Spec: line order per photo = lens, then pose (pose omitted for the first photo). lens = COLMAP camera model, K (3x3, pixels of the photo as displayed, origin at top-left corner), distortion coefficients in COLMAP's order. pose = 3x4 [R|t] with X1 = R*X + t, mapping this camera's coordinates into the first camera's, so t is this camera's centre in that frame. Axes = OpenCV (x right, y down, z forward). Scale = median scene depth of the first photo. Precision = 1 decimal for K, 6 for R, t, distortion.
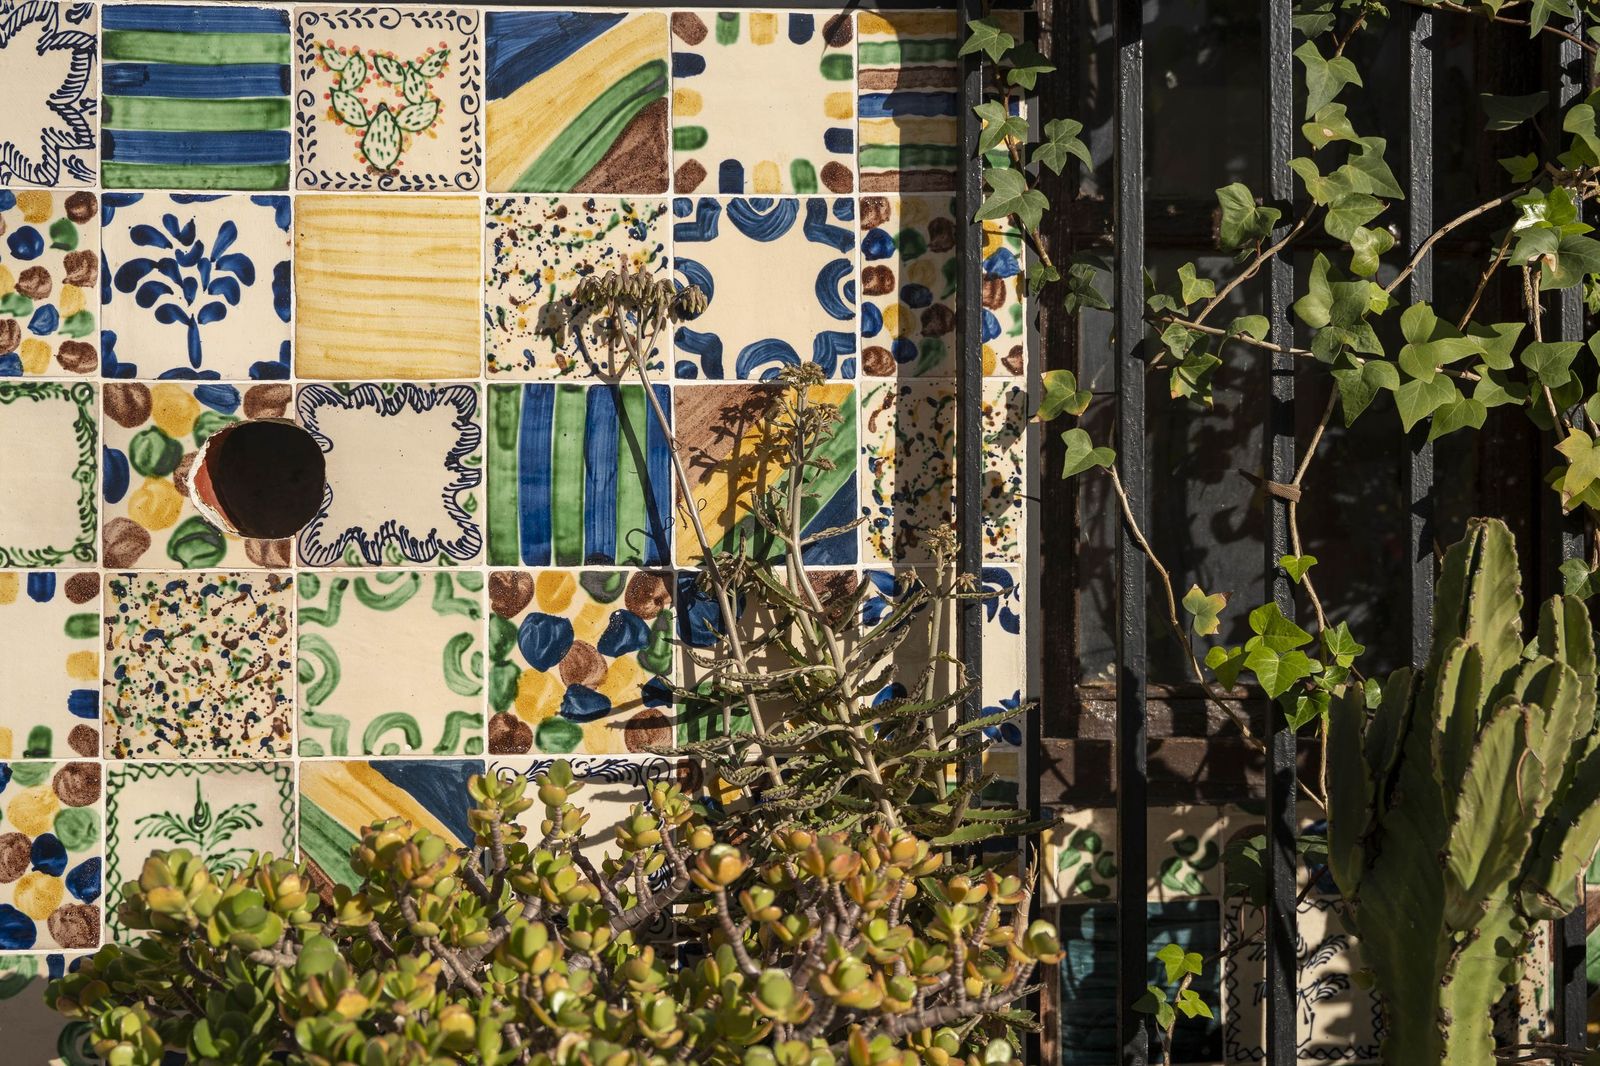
lens RADIAL K [[2160.8, 0, 800.0], [0, 2160.8, 533.0], [0, 0, 1]] dist [-0.036005, 0.009673]
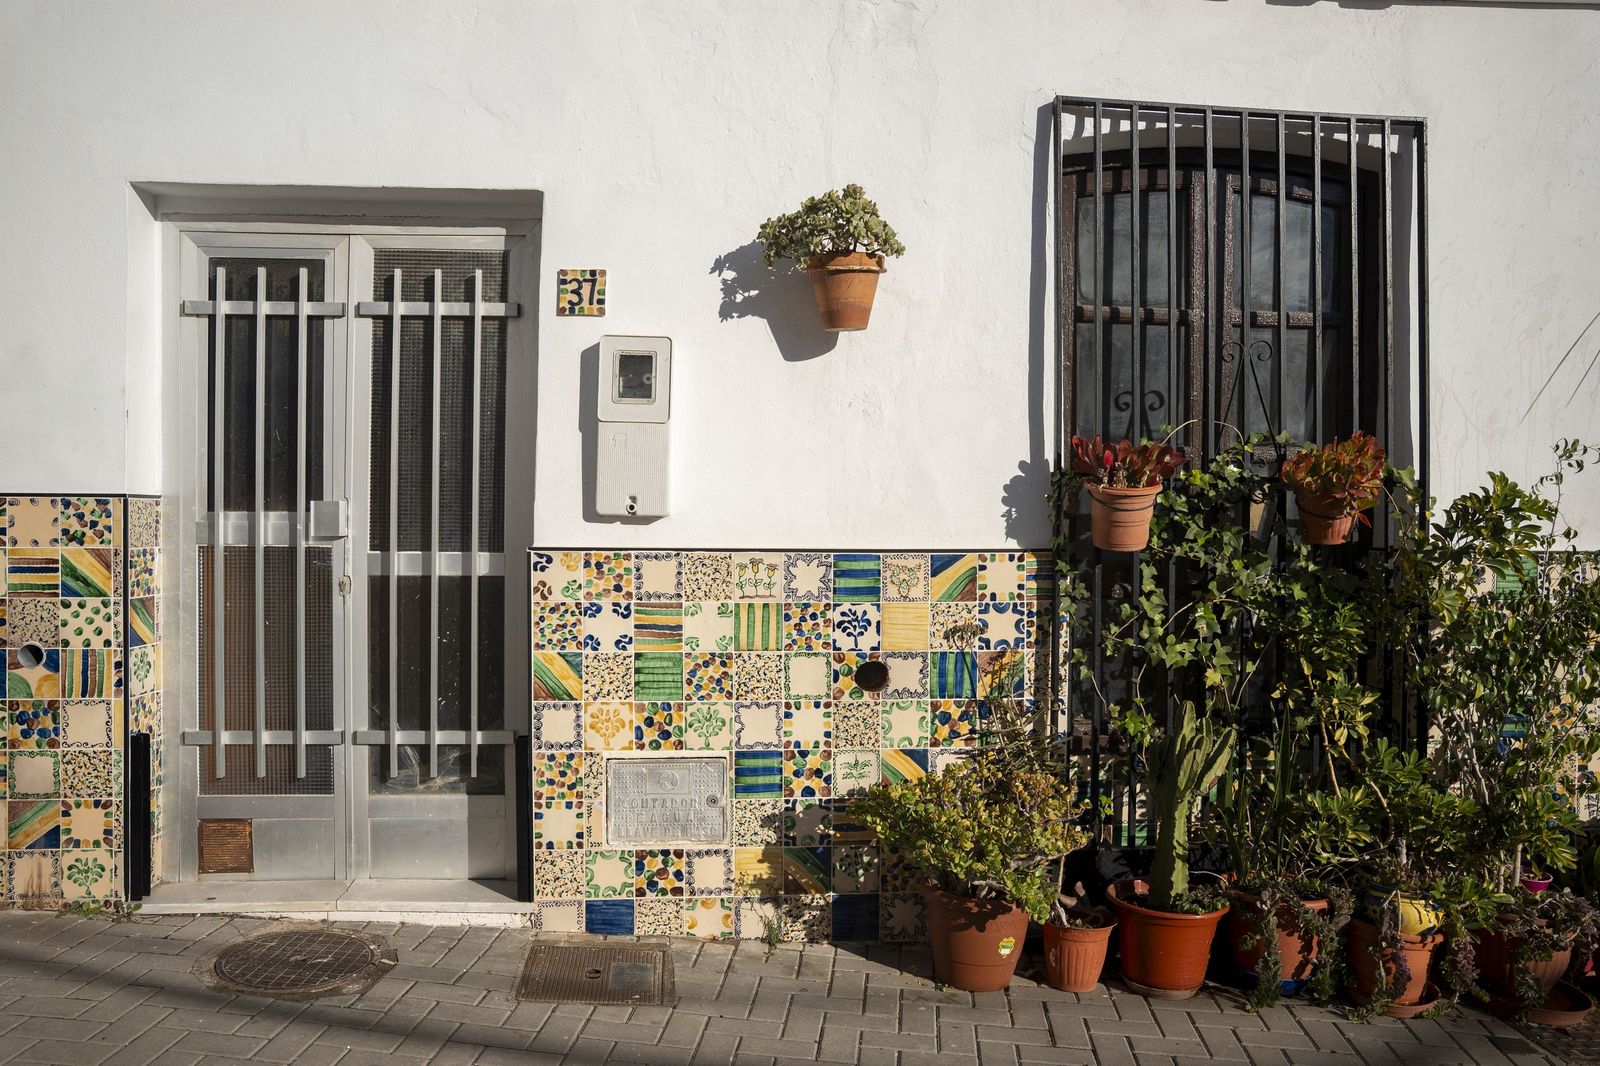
lens RADIAL K [[1097.7, 0, 800.0], [0, 1097.7, 533.0], [0, 0, 1]] dist [-0.145725, 0.113362]
pose [[0.999608, 0.007466, -0.026966, -0.328307], [-0.007337, 0.999961, 0.004872, -0.290337], [0.027001, -0.004673, 0.999624, -0.958216]]
